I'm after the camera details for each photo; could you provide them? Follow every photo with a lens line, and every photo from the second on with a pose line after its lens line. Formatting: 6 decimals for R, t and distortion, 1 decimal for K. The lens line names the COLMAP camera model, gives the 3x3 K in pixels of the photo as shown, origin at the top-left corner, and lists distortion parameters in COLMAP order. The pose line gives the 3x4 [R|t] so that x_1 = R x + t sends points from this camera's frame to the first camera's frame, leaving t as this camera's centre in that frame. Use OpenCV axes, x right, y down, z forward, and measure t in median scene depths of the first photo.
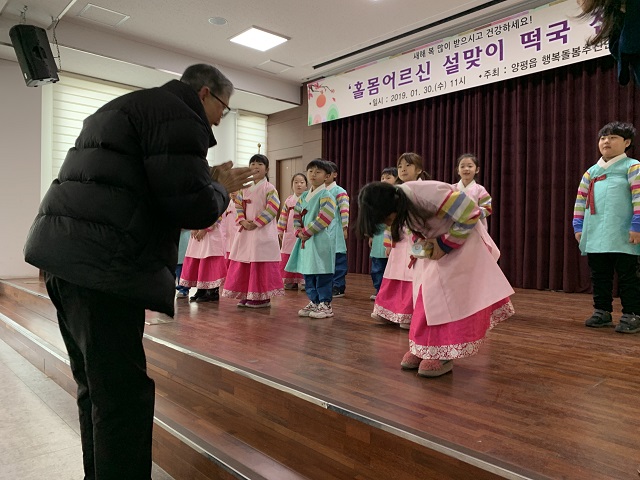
lens RADIAL K [[480.0, 0, 319.2], [0, 480.0, 239.3], [0, 0, 1]] dist [0.000497, 0.004687]
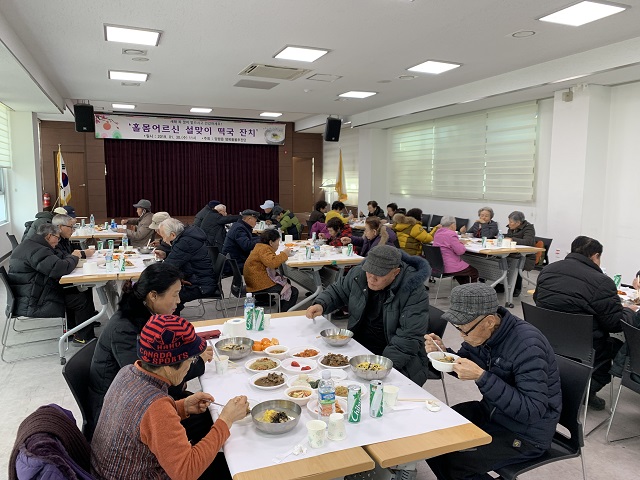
lens RADIAL K [[480.0, 0, 317.5], [0, 480.0, 240.0], [0, 0, 1]] dist [0.000497, 0.004687]
pose [[0.358296, -0.125192, 0.925176, -1.809925], [0.009061, 0.991388, 0.130642, -0.112099], [-0.933564, -0.038425, 0.356345, -0.521621]]
